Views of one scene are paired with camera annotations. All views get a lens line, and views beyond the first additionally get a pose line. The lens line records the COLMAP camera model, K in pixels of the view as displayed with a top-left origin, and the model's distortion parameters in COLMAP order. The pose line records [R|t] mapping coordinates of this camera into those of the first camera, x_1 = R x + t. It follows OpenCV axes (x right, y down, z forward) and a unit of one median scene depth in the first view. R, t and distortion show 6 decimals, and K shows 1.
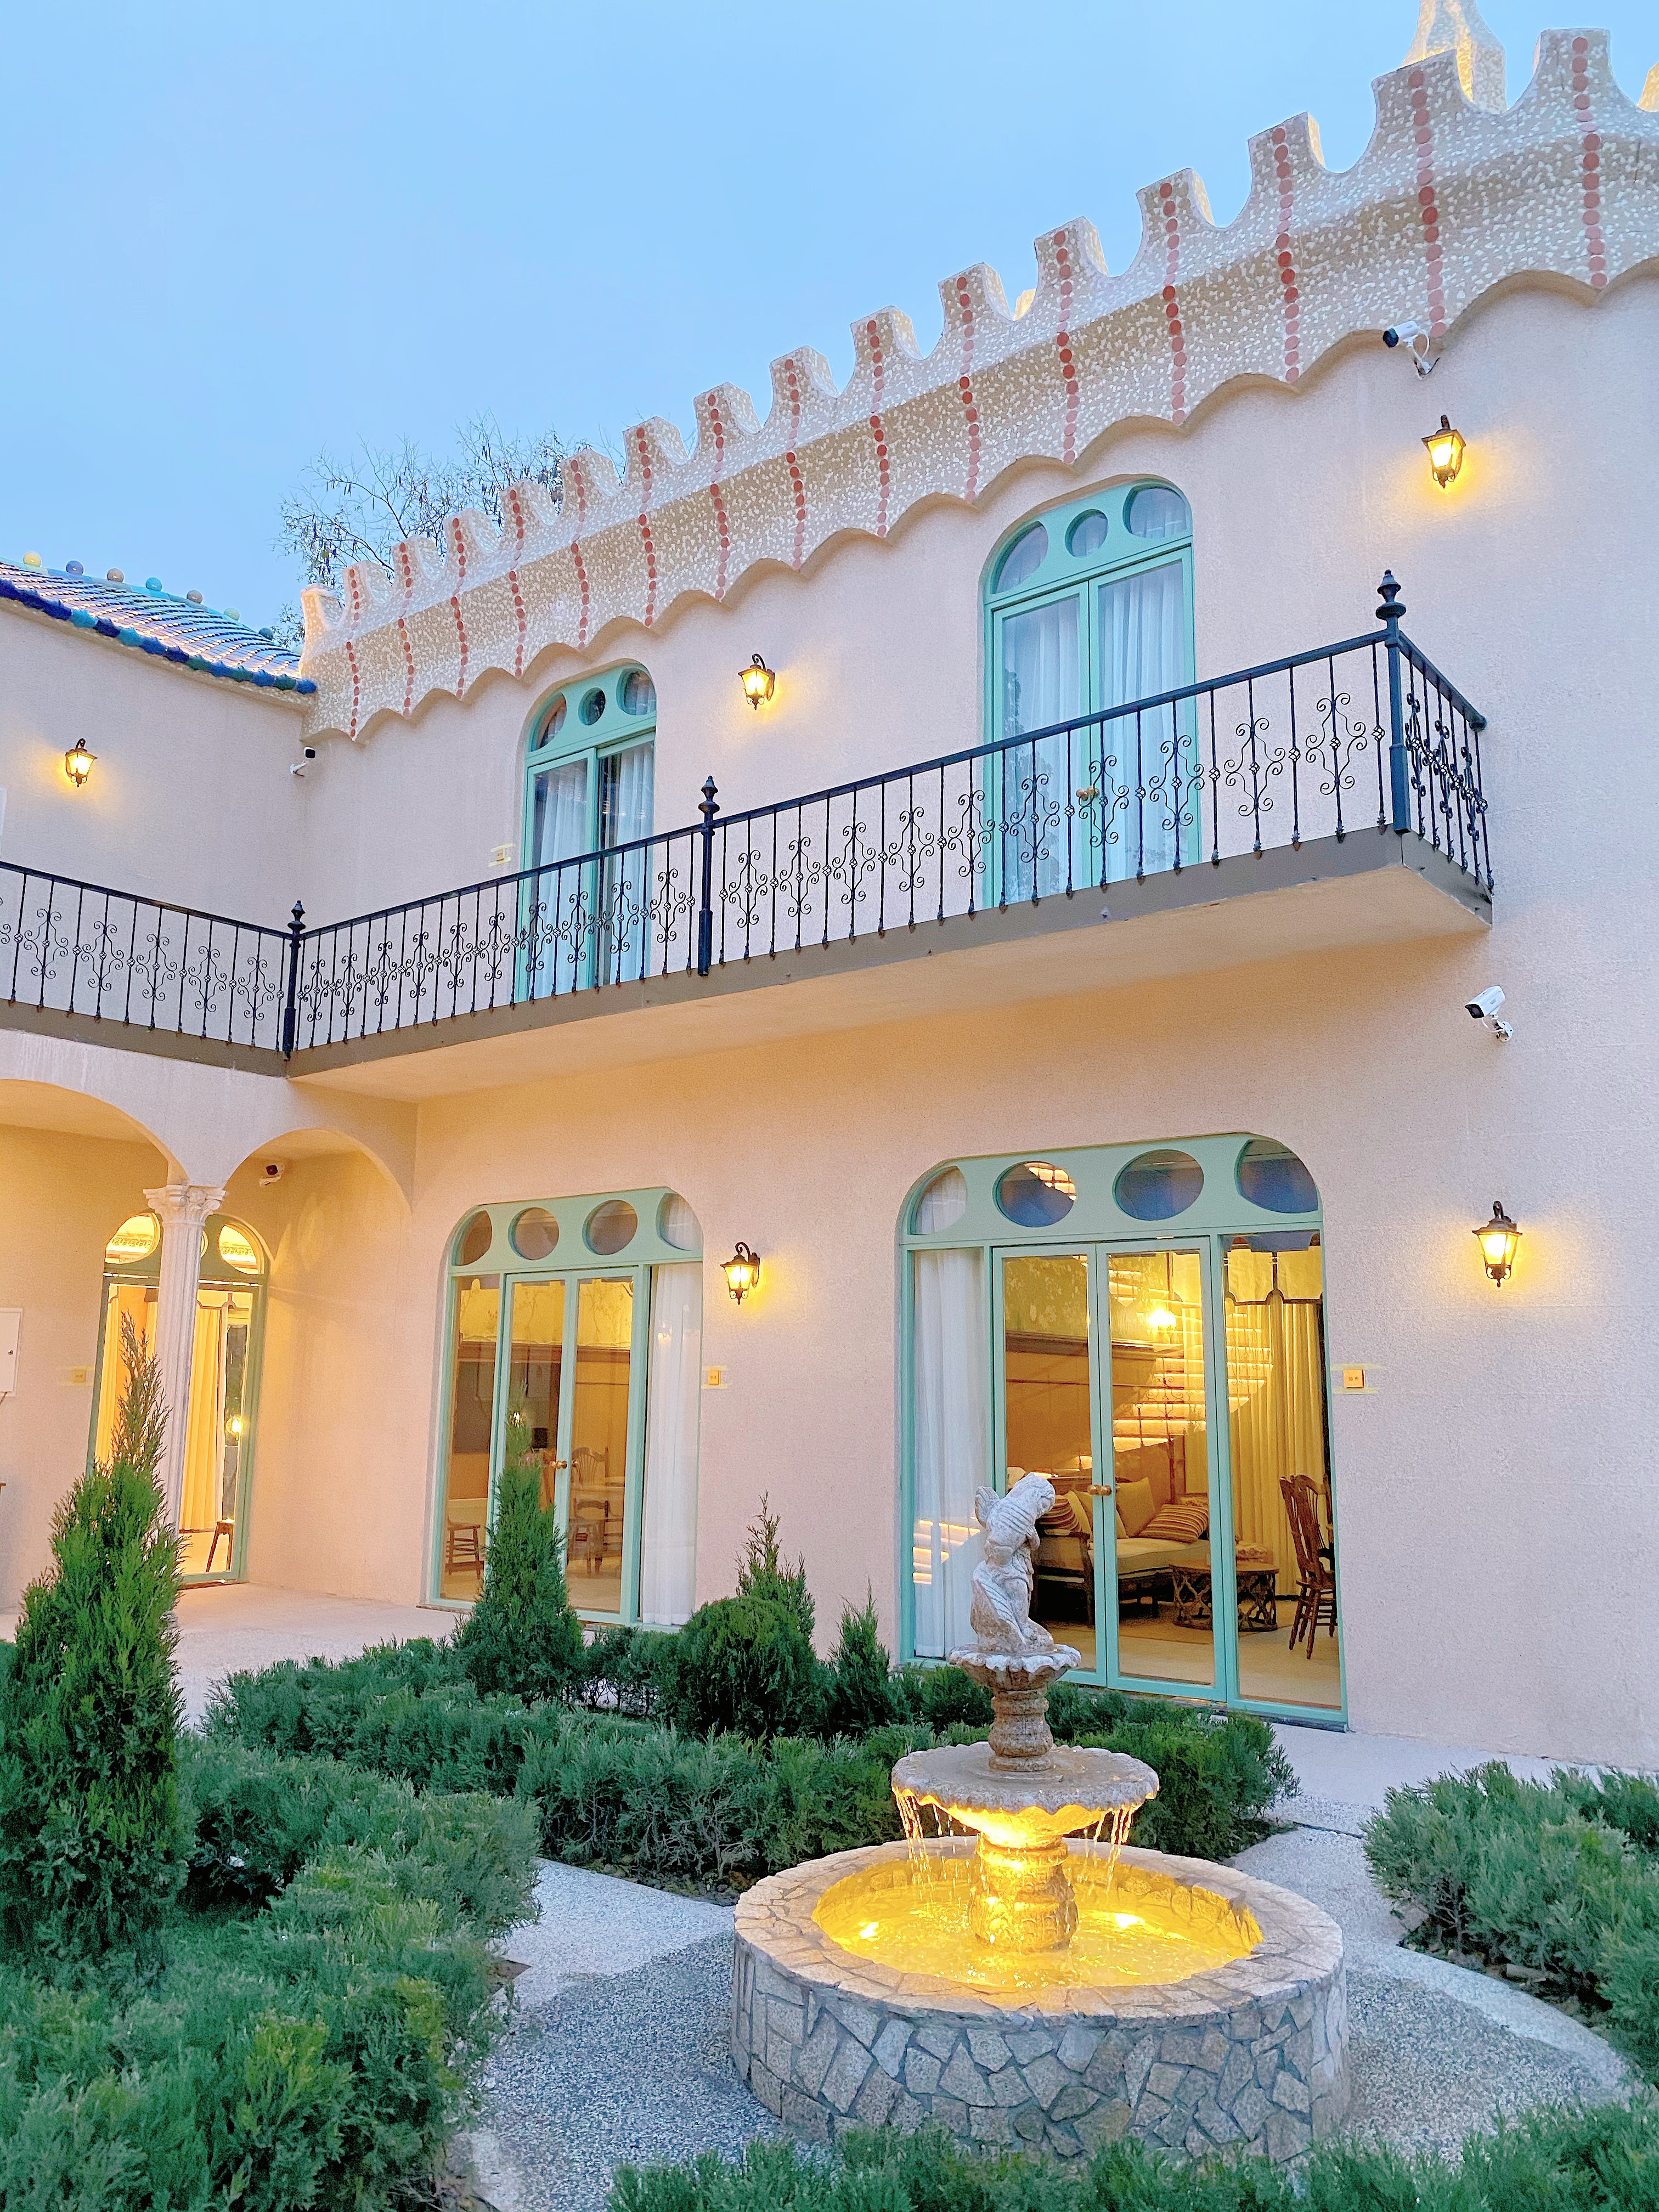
lens RADIAL K [[1662.3, 0, 824.6], [0, 1662.3, 1104.4], [0, 0, 1]] dist [0.029065, -0.003362]
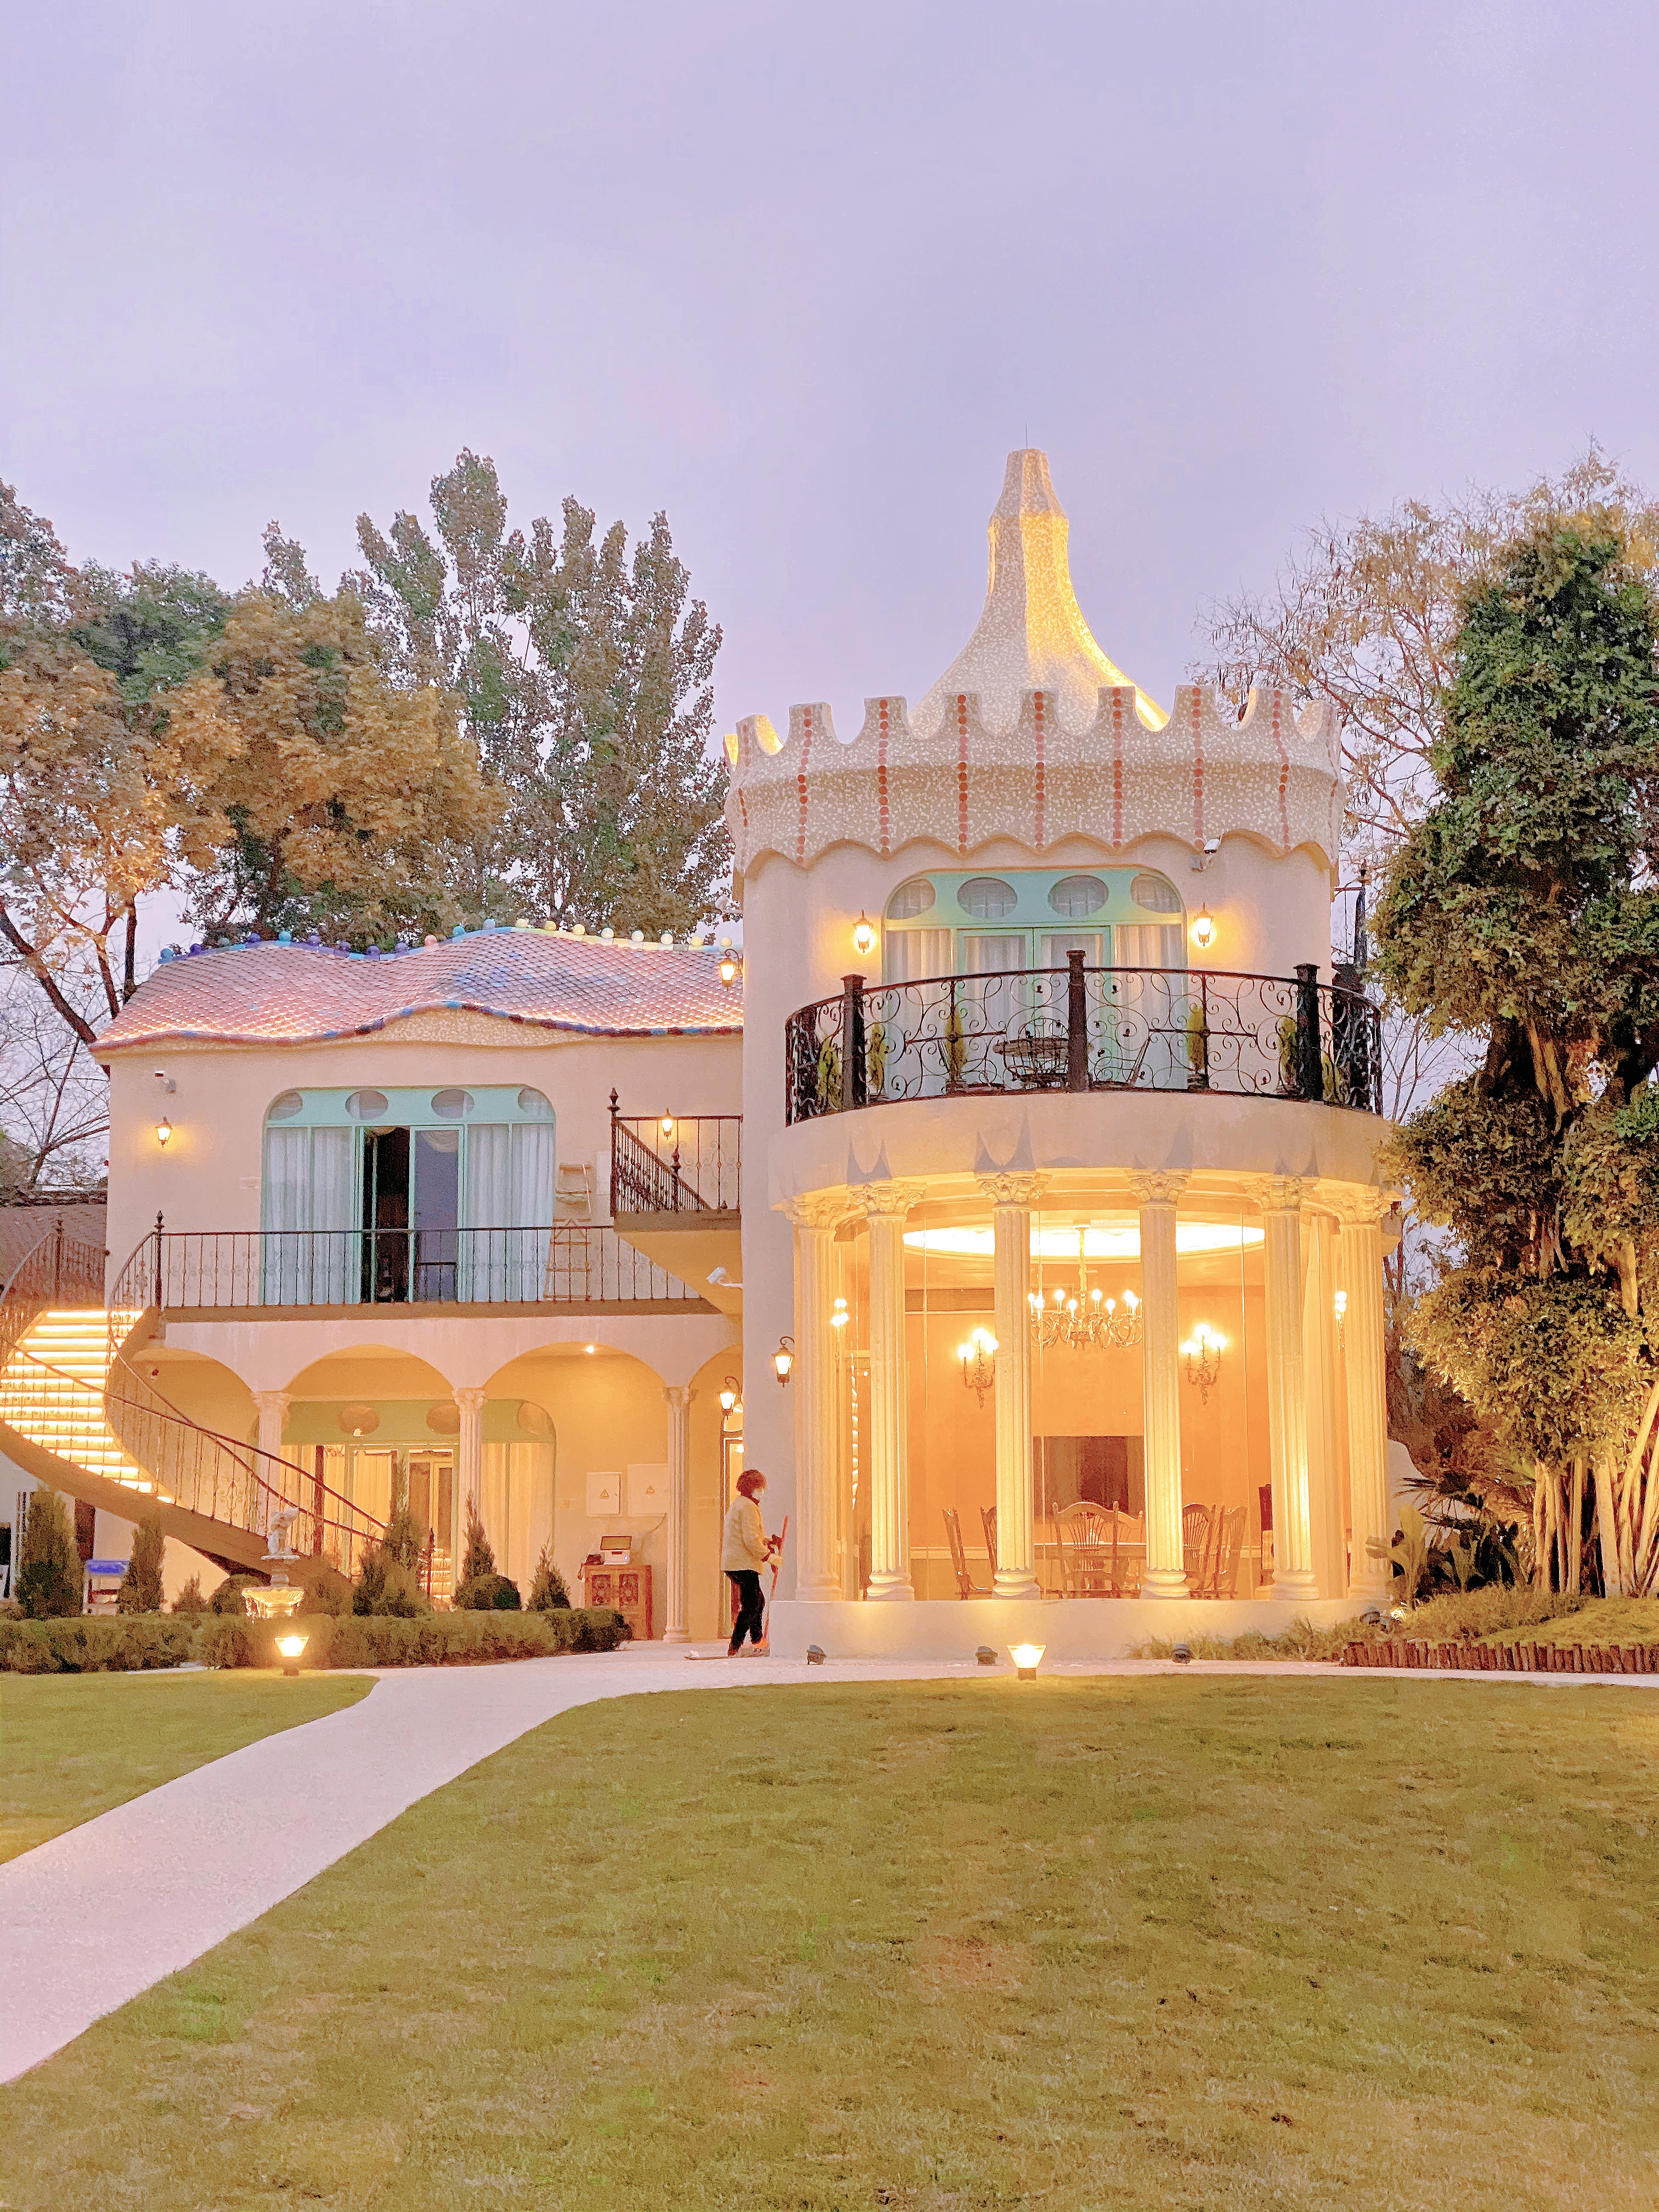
lens RADIAL K [[3244.8, 0, 825.2], [0, 3244.8, 1161.5], [0, 0, 1]] dist [0.019668, 1.691827]
pose [[0.544194, -0.128889, -0.829000, 2.501728], [0.155915, 0.986452, -0.051020, 0.014464], [0.824344, -0.101488, 0.556917, -0.685579]]
